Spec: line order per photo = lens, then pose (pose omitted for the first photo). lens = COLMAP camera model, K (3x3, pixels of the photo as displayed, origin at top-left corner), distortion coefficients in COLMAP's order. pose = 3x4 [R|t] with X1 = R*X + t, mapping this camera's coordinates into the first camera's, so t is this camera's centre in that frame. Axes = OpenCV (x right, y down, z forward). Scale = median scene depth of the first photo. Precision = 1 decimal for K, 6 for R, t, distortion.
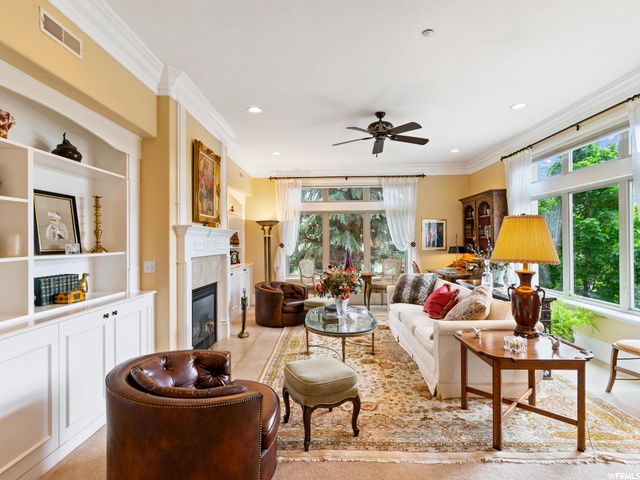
lens RADIAL K [[349.3, 0, 323.0], [0, 349.3, 240.8], [0, 0, 1]] dist [0.000564, 0.001537]
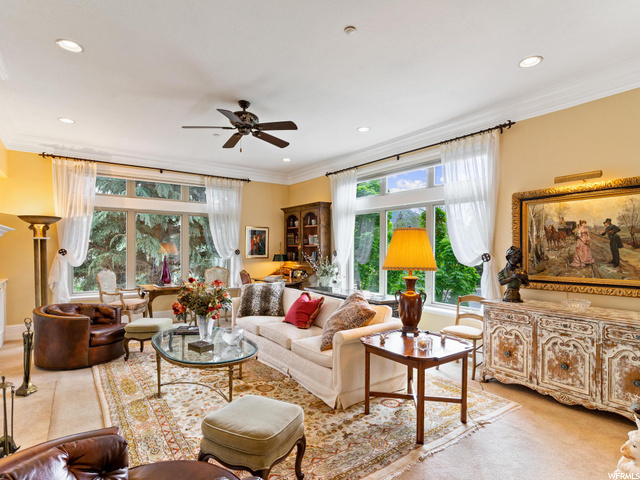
lens RADIAL K [[349.3, 0, 328.3], [0, 349.3, 254.3], [0, 0, 1]] dist [0.000564, 0.001537]
pose [[0.794849, 0.004212, 0.606793, -0.178072], [-0.015204, 0.999800, 0.012976, 0.000584], [-0.606617, -0.019539, 0.794754, 0.150810]]
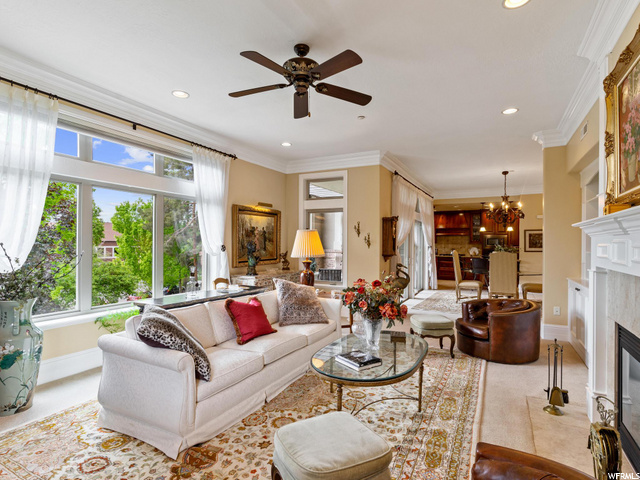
lens RADIAL K [[349.3, 0, 320.7], [0, 349.3, 240.9], [0, 0, 1]] dist [0.000564, 0.001537]
pose [[-0.899730, -0.001316, 0.436444, -0.136596], [-0.005245, 0.999956, -0.007796, -0.003942], [-0.436415, -0.009303, -0.899698, 1.439513]]
